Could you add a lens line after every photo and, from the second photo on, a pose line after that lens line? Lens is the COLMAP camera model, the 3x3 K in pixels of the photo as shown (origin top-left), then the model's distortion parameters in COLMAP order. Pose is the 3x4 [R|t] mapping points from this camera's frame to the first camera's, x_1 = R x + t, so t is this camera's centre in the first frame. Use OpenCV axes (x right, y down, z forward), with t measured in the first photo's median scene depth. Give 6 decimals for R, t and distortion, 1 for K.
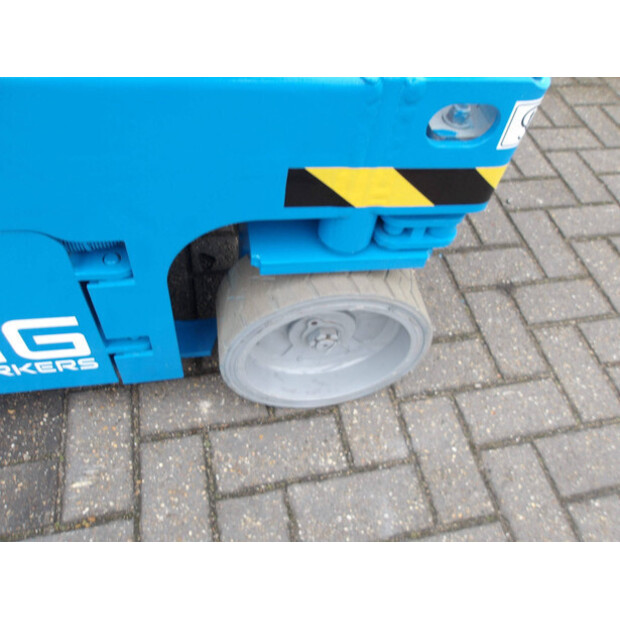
lens RADIAL K [[505.9, 0, 314.2], [0, 505.9, 307.6], [0, 0, 1]] dist [0.003291, -0.001601]
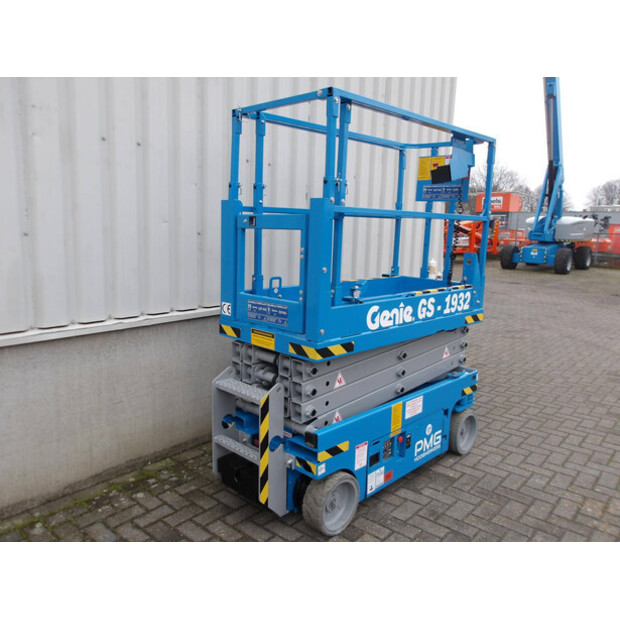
lens RADIAL K [[505.9, 0, 313.0], [0, 505.9, 309.9], [0, 0, 1]] dist [0.003291, -0.001601]
pose [[0.804642, -0.191152, 0.562150, -4.017721], [0.516481, 0.692384, -0.503836, 1.055868], [-0.292915, 0.695748, 0.655848, -2.796064]]
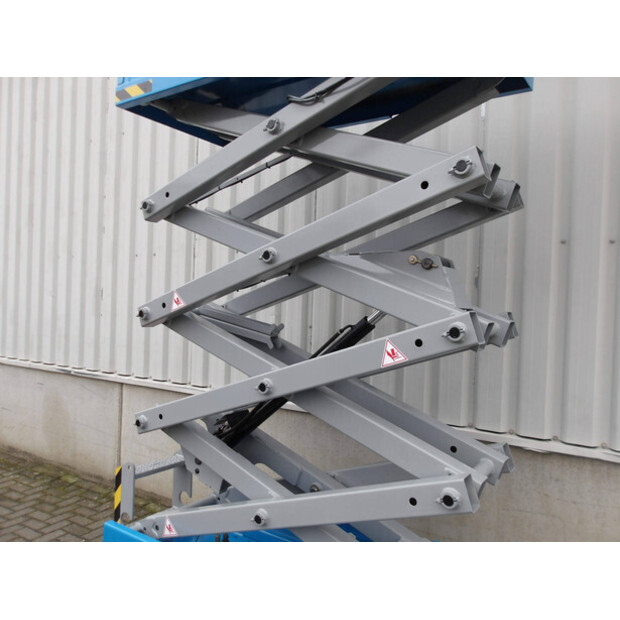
lens RADIAL K [[505.9, 0, 310.0], [0, 505.9, 308.4], [0, 0, 1]] dist [0.003291, -0.001601]
pose [[0.715344, -0.090227, -0.692923, 1.536029], [-0.534433, 0.568211, -0.625713, 0.461521], [0.450183, 0.817921, 0.358246, -1.657845]]
